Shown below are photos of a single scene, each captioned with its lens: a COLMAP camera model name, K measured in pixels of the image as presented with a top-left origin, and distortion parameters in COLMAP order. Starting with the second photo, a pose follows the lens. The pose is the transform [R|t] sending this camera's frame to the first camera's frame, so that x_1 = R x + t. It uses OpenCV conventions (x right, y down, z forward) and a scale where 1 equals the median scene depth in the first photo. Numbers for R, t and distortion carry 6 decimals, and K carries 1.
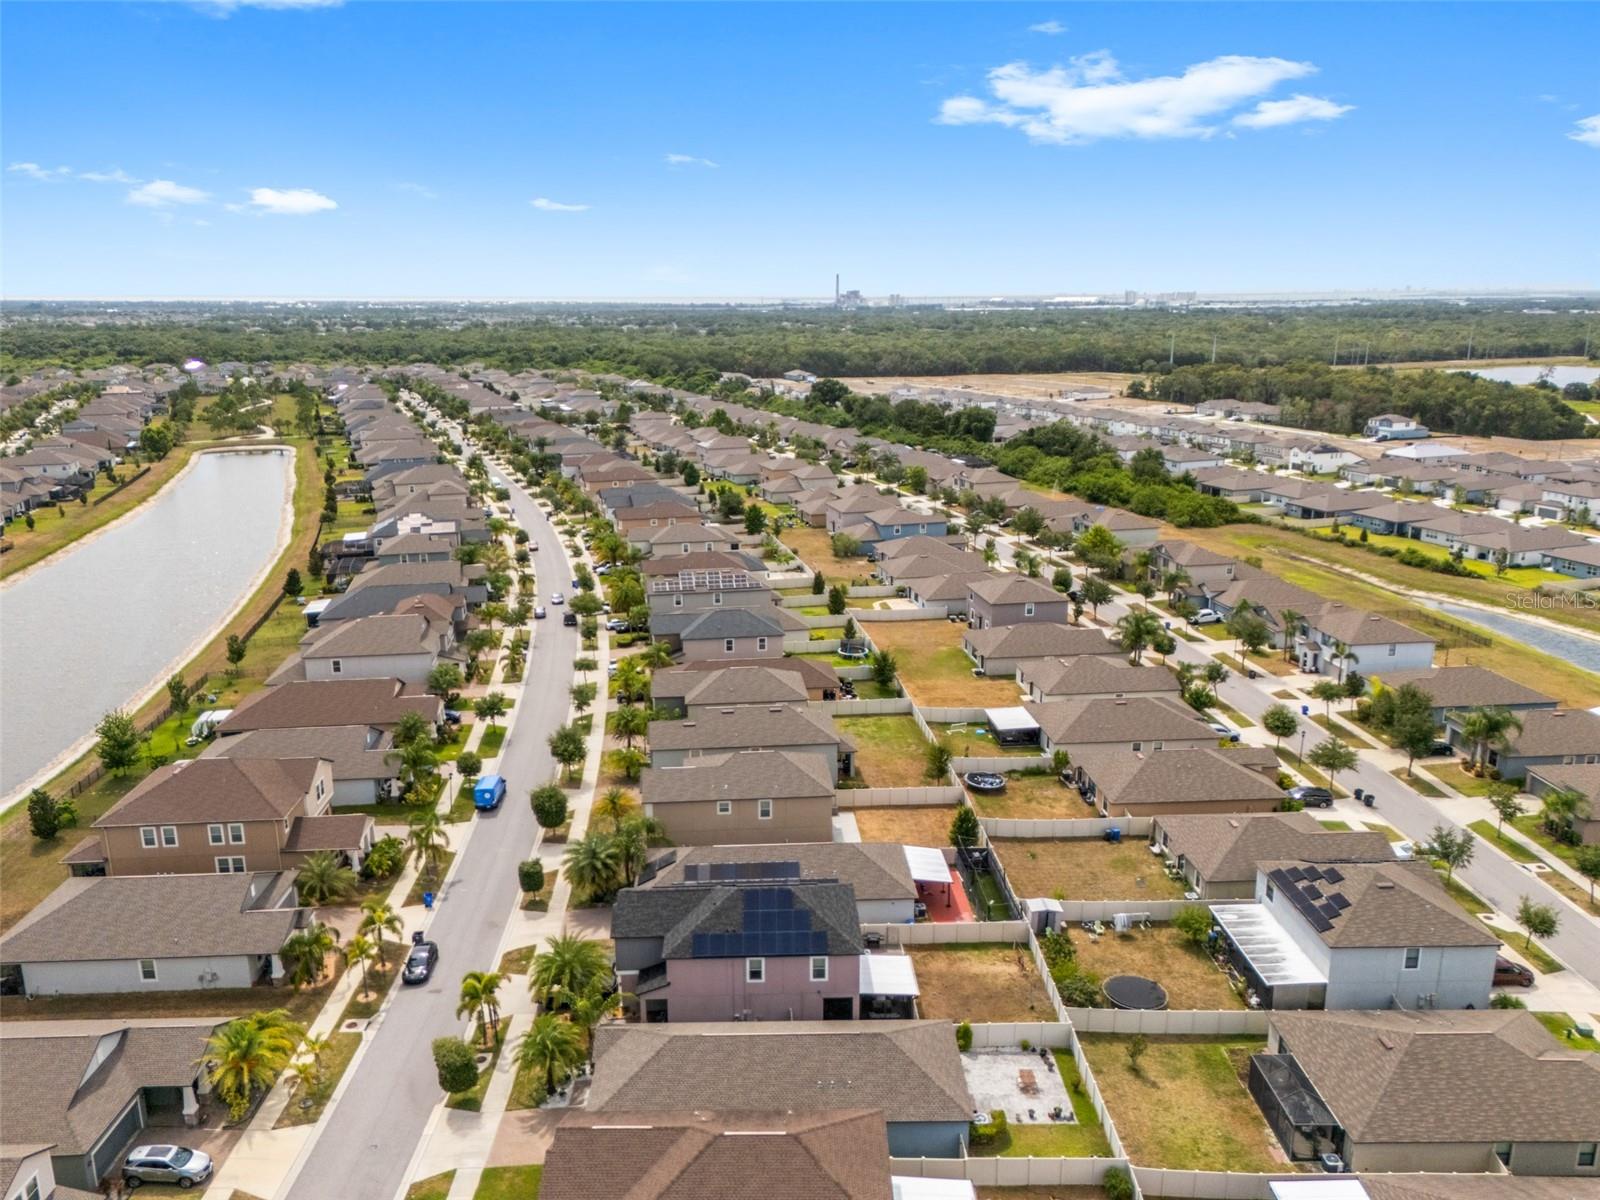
lens RADIAL K [[1174.8, 0, 800.0], [0, 1174.8, 600.0], [0, 0, 1]] dist [0.083221, -0.078316]
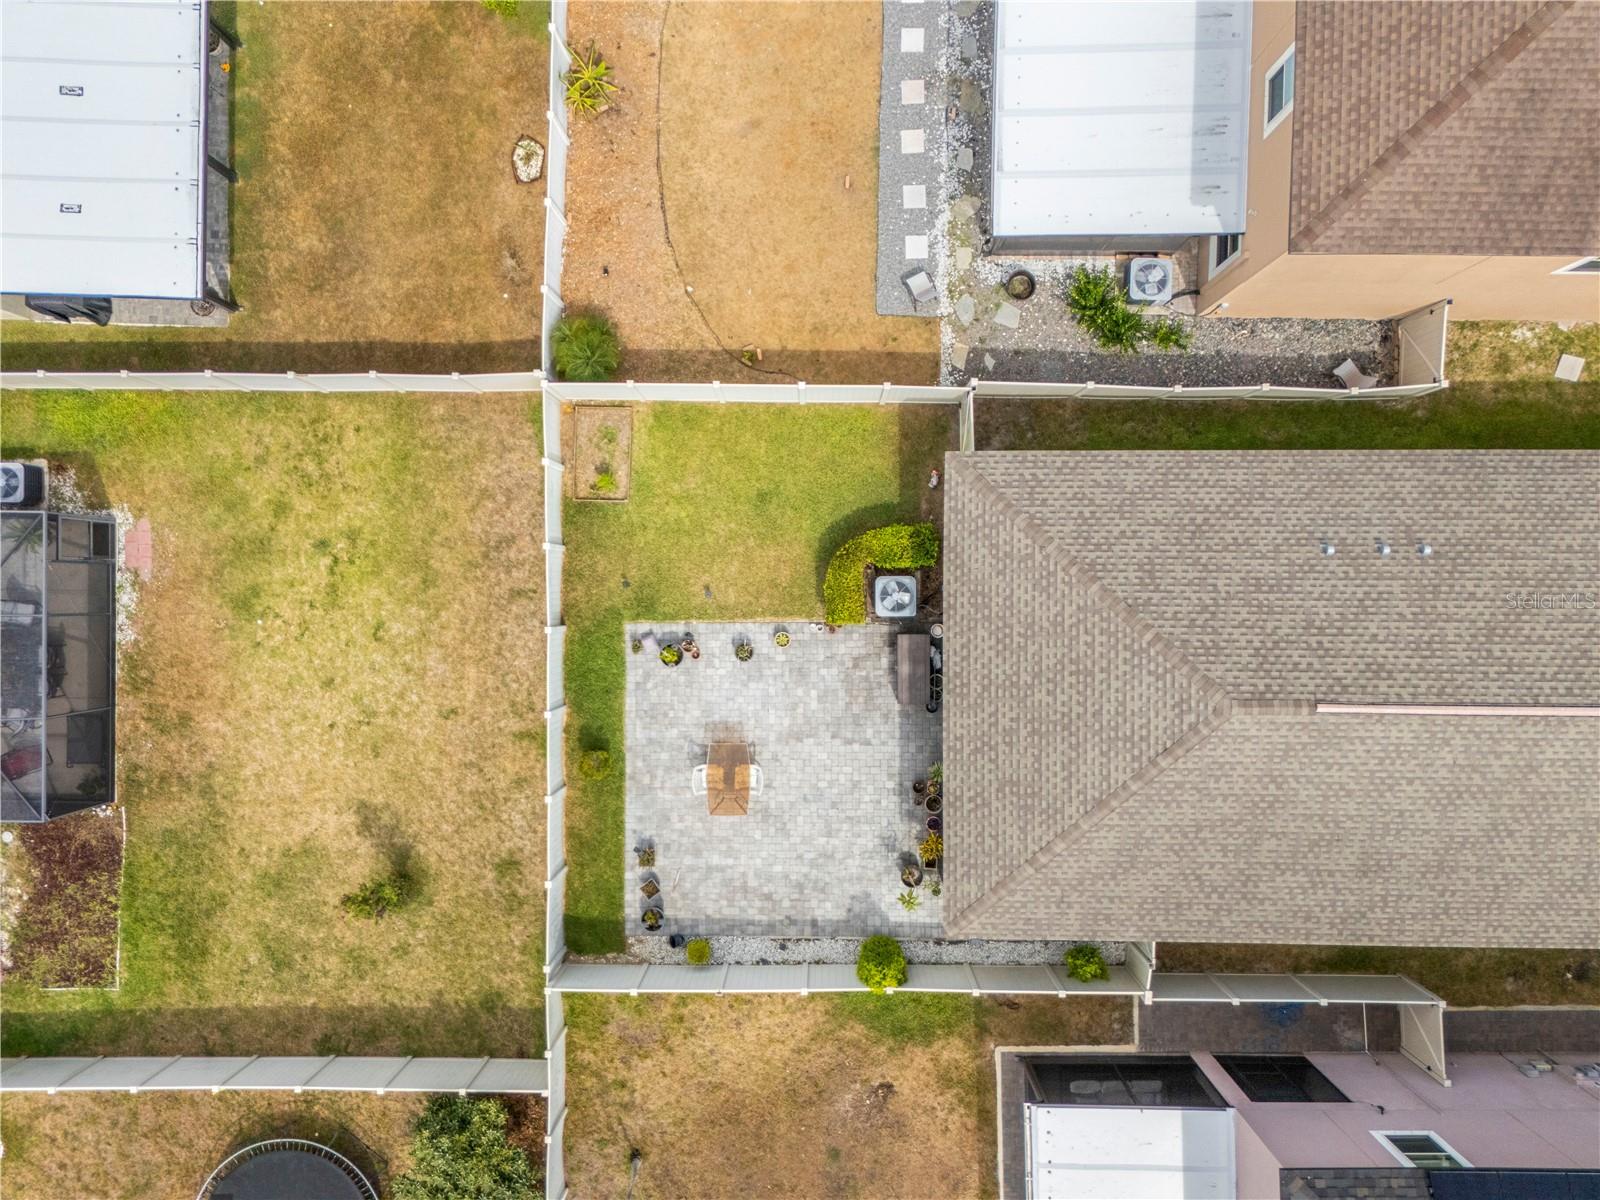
lens RADIAL K [[1174.8, 0, 800.0], [0, 1174.8, 600.0], [0, 0, 1]] dist [0.083221, -0.078316]
pose [[-0.999584, -0.021434, 0.019292, 0.130311], [0.024123, -0.254879, 0.966672, 0.064780], [-0.015803, 0.966735, 0.255290, 0.681447]]
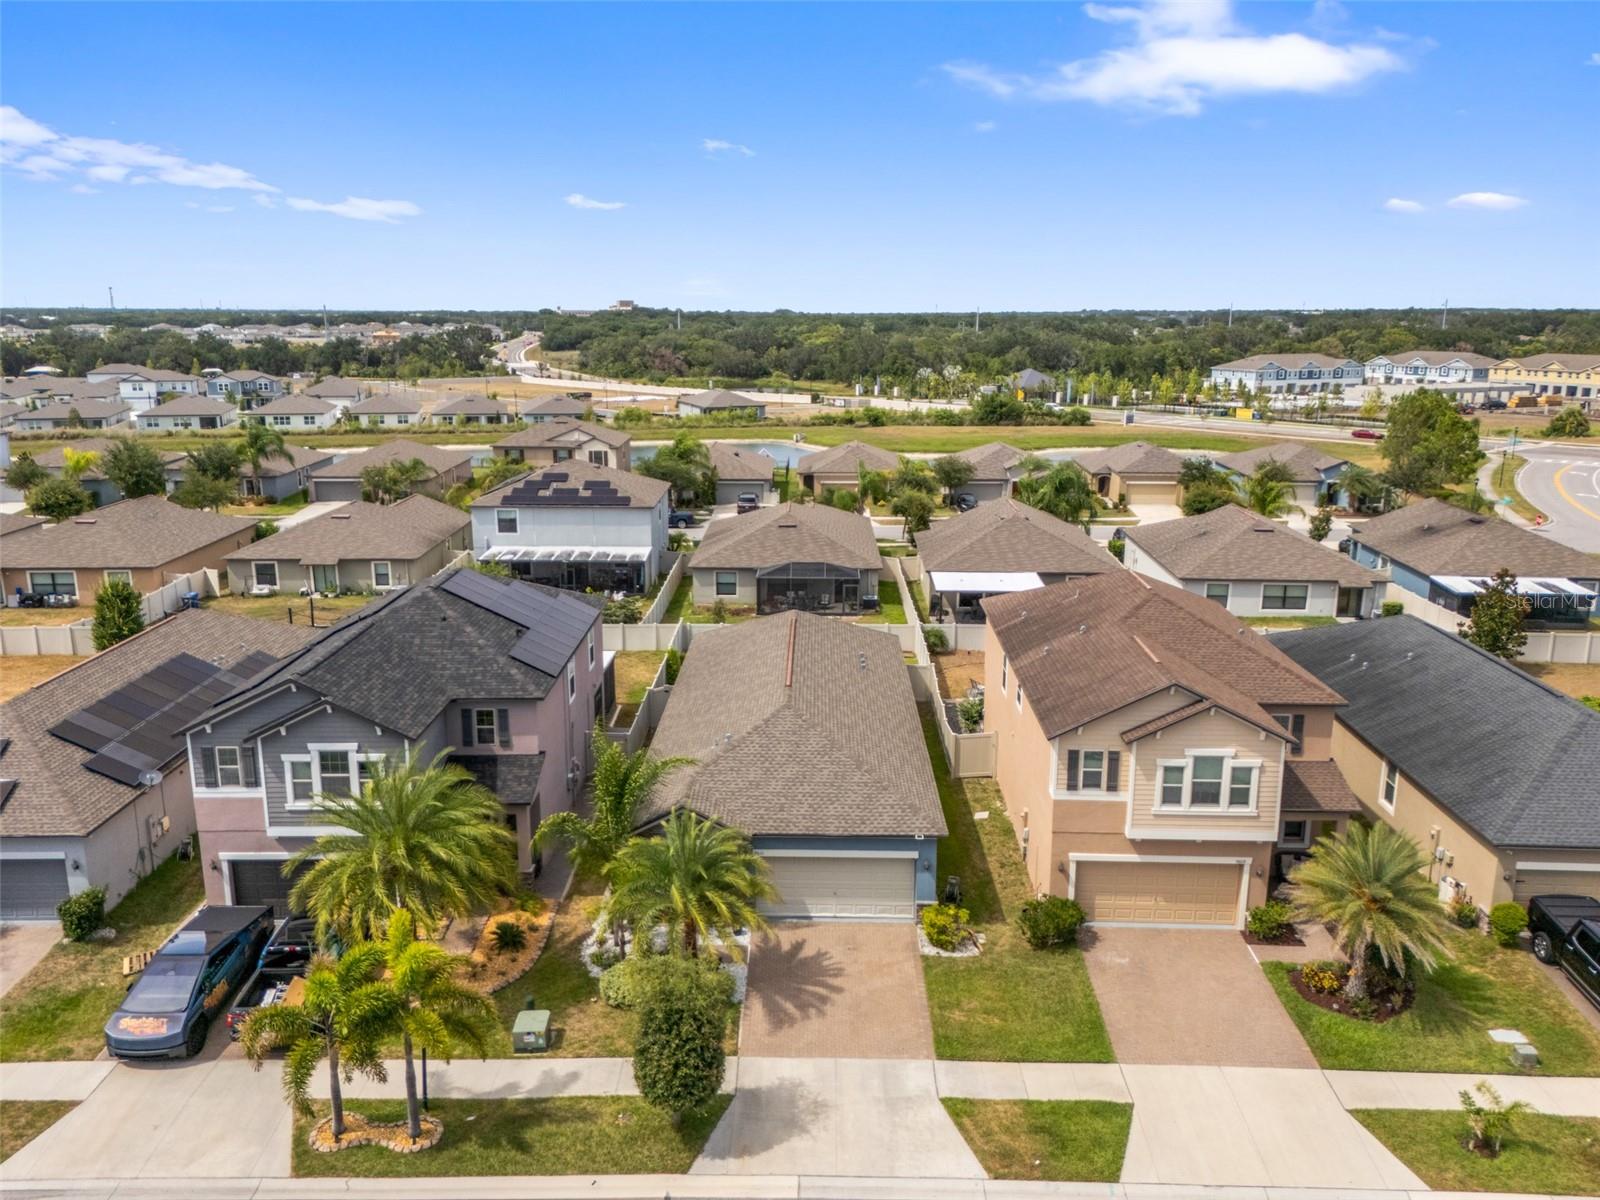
lens RADIAL K [[1204.7, 0, 800.0], [0, 1204.7, 600.0], [0, 0, 1]] dist [0.102633, -0.112333]
pose [[0.032521, -0.229194, 0.972837, -0.477707], [0.246031, 0.945237, 0.214467, 0.155269], [-0.968716, 0.232373, 0.087129, 0.705301]]
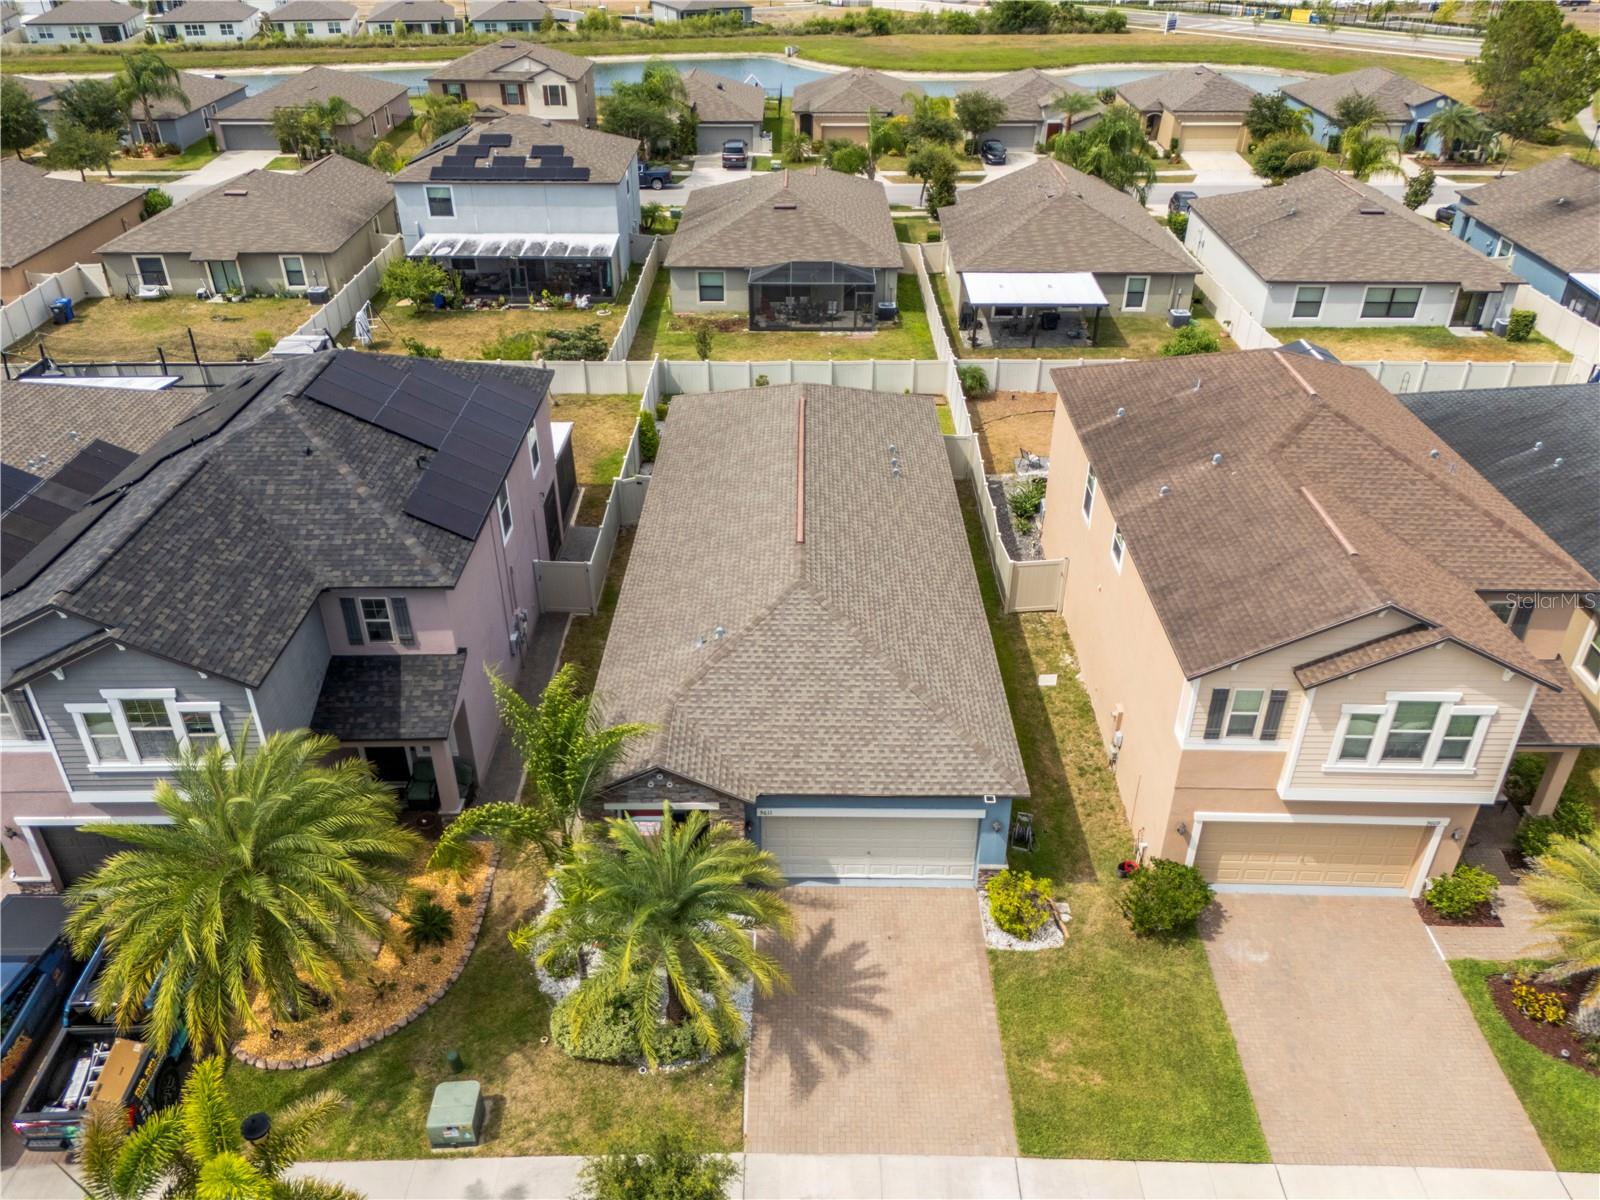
lens RADIAL K [[1174.8, 0, 800.0], [0, 1174.8, 600.0], [0, 0, 1]] dist [0.083221, -0.078316]
pose [[0.023513, -0.517456, 0.855387, -0.332160], [0.248387, 0.831817, 0.496371, 0.137339], [-0.968375, 0.200796, 0.148088, 0.712290]]
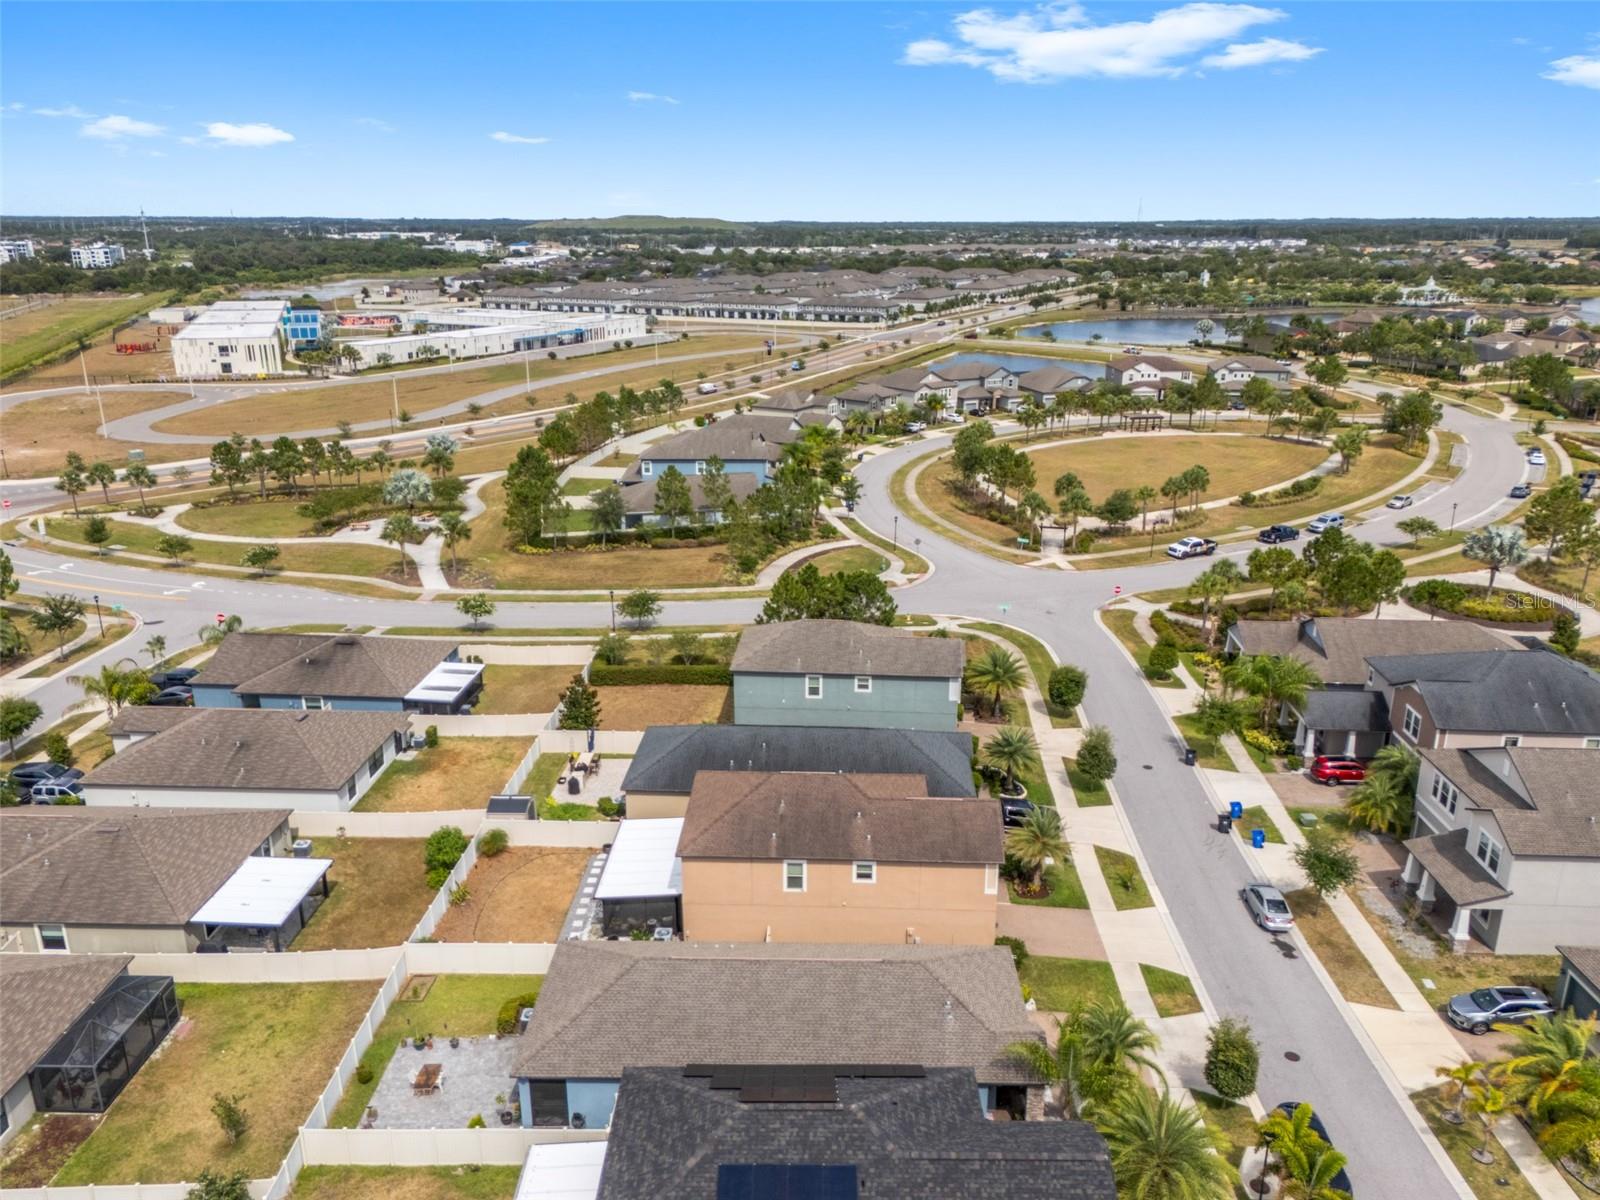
lens RADIAL K [[1174.8, 0, 800.0], [0, 1174.8, 600.0], [0, 0, 1]] dist [0.083221, -0.078316]
pose [[-0.999282, -0.007713, 0.037098, -0.043603], [0.013167, 0.847359, 0.530857, -0.168444], [-0.035530, 0.530964, -0.846649, 1.143247]]
